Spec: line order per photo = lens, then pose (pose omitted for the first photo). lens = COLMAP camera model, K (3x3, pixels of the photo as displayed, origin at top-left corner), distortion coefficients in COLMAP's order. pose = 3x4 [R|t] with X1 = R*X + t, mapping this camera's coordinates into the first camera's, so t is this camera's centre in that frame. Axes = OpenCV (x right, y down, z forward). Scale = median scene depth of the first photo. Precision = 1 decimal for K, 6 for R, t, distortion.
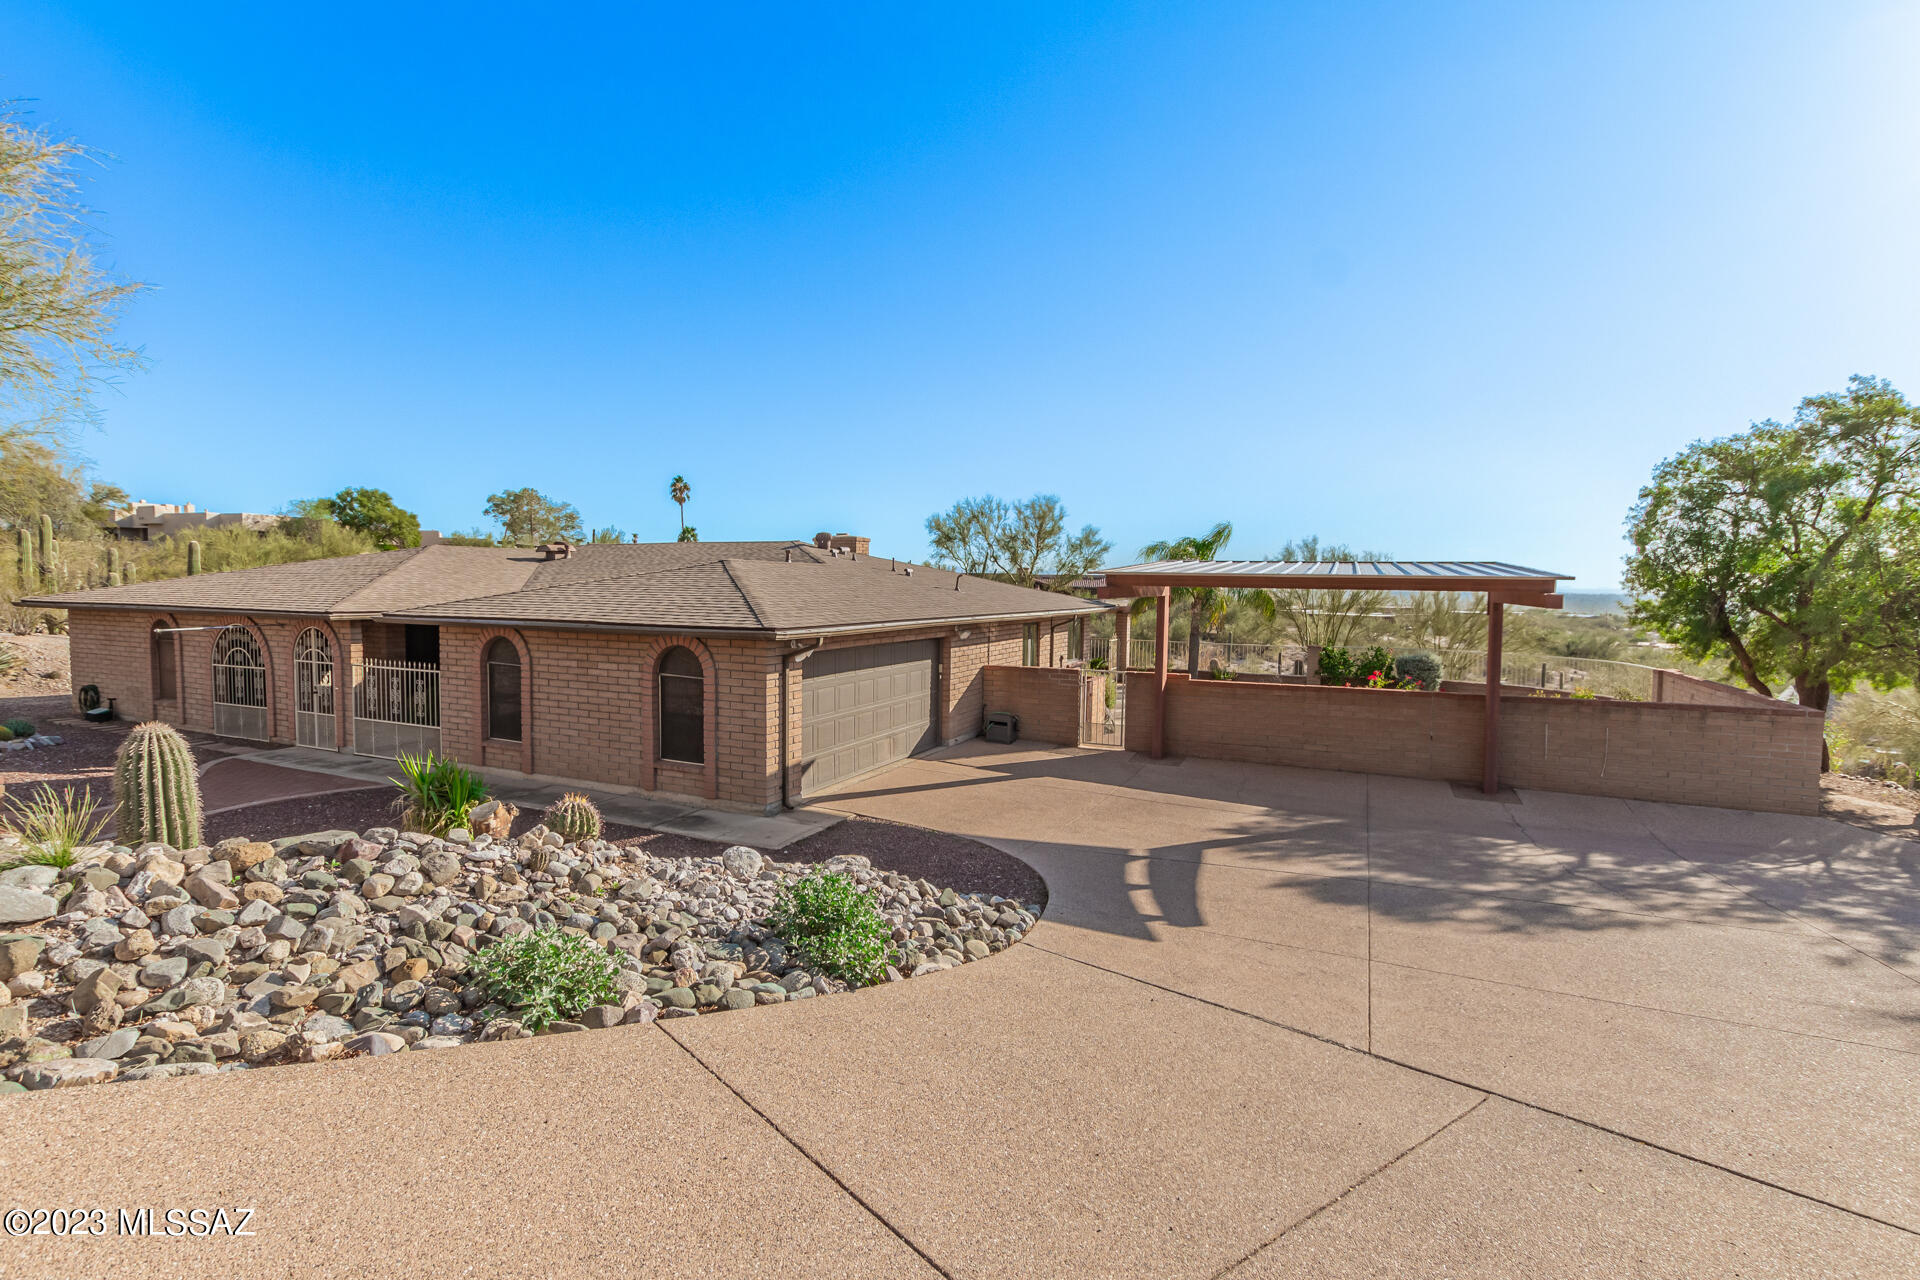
lens RADIAL K [[893.8, 0, 957.4], [0, 893.8, 641.6], [0, 0, 1]] dist [0.001545, 0.000389]
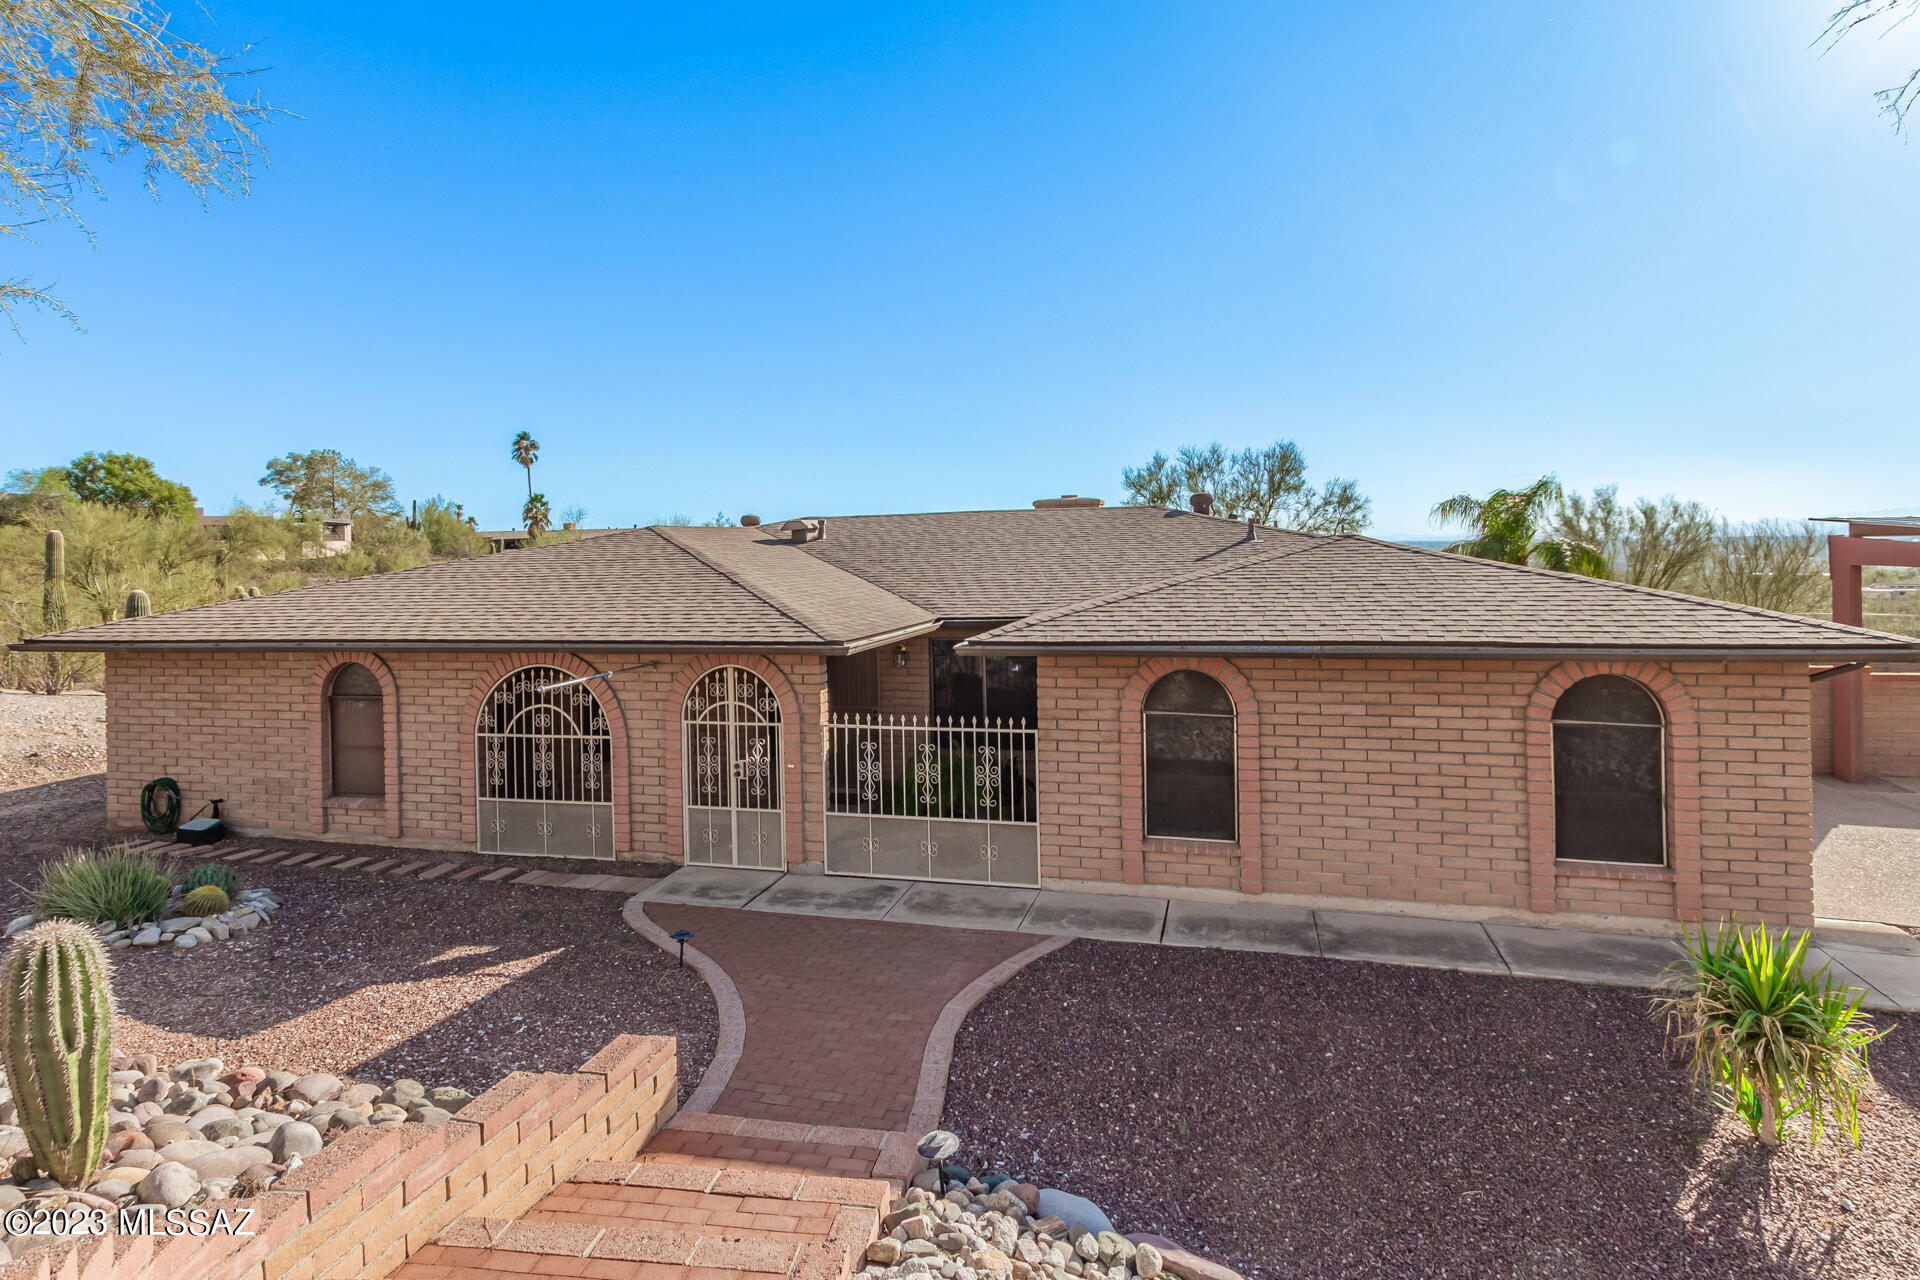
lens RADIAL K [[1021.3, 0, 993.5], [0, 1021.3, 547.3], [0, 0, 1]] dist [0.012605, 0.000241]
pose [[0.984875, -0.033350, 0.170026, -0.511511], [0.044647, 0.997011, -0.063060, -0.034671], [-0.167415, 0.069697, 0.983420, 0.217867]]
